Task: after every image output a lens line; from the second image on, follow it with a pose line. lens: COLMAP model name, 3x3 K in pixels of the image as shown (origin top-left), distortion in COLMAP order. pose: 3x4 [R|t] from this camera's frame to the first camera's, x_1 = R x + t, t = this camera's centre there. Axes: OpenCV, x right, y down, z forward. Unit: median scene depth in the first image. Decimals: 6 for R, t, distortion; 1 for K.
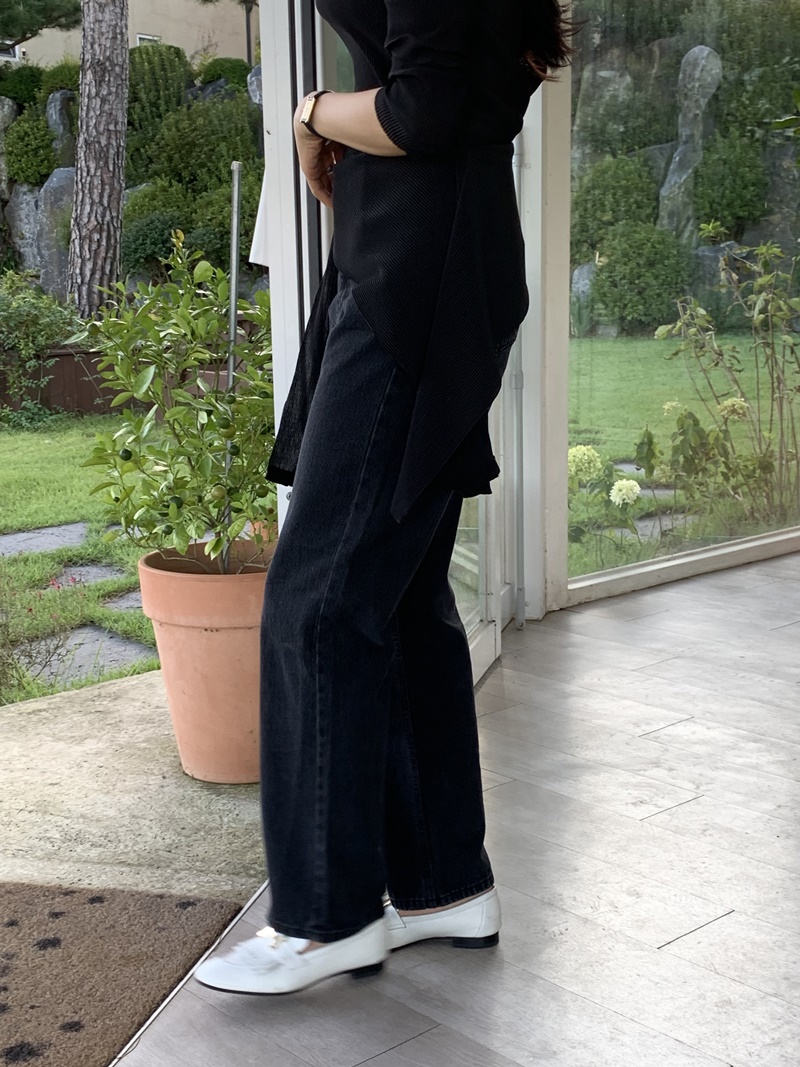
lens RADIAL K [[1536.0, 0, 401.8], [0, 1536.0, 563.5], [0, 0, 1]] dist [0.241979, -1.036595]
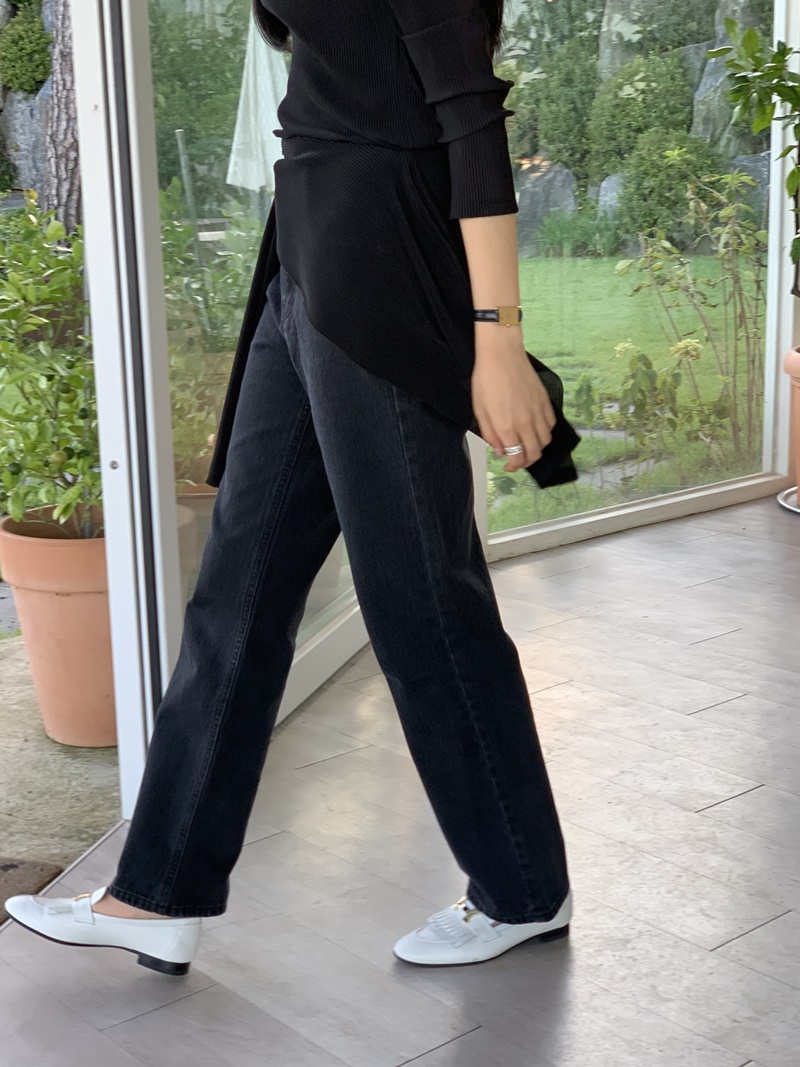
lens RADIAL K [[1688.7, 0, 396.3], [0, 1688.7, 555.6], [0, 0, 1]] dist [0.223866, -1.058063]
pose [[0.999054, 0.000660, -0.043486, 0.101019], [0.000937, 0.999326, 0.036687, -0.015972], [0.043481, -0.036693, 0.998380, -0.062637]]
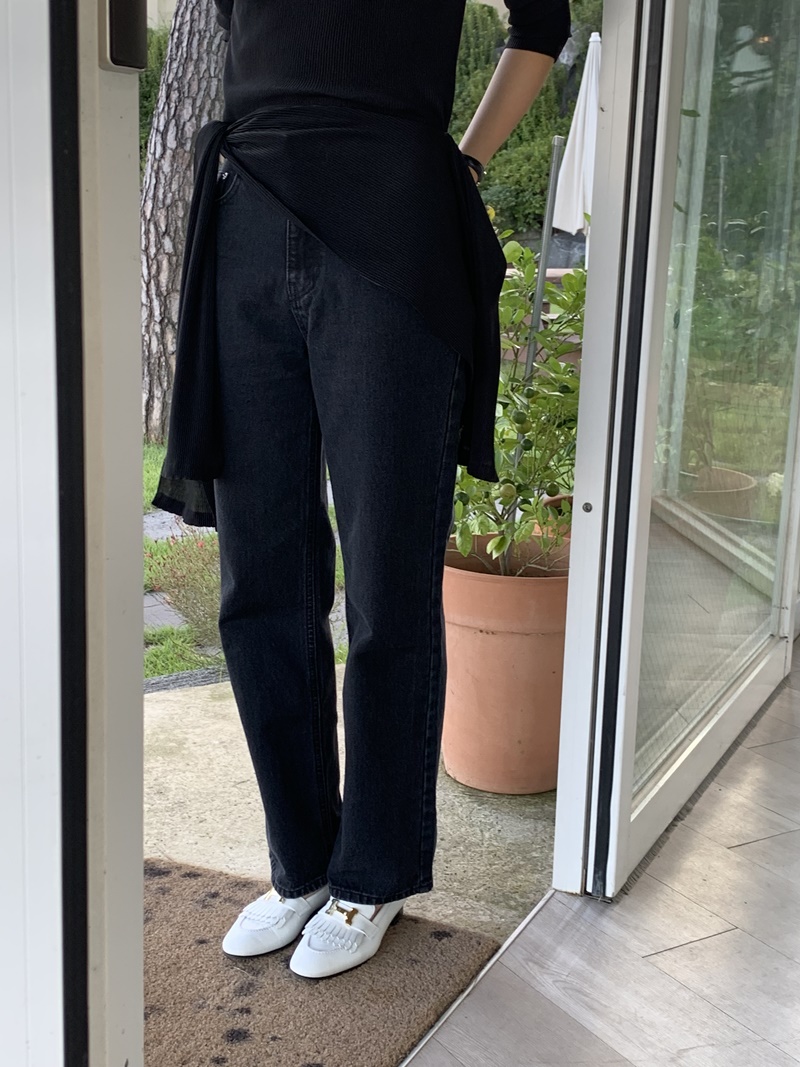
lens RADIAL K [[1475.4, 0, 400.0], [0, 1475.4, 533.5], [0, 0, 1]] dist [0.251069, -0.991153]
pose [[0.981600, 0.085955, -0.170508, -0.018625], [-0.082776, 0.996237, 0.025680, -0.026291], [0.172074, -0.011093, 0.985022, 0.067596]]
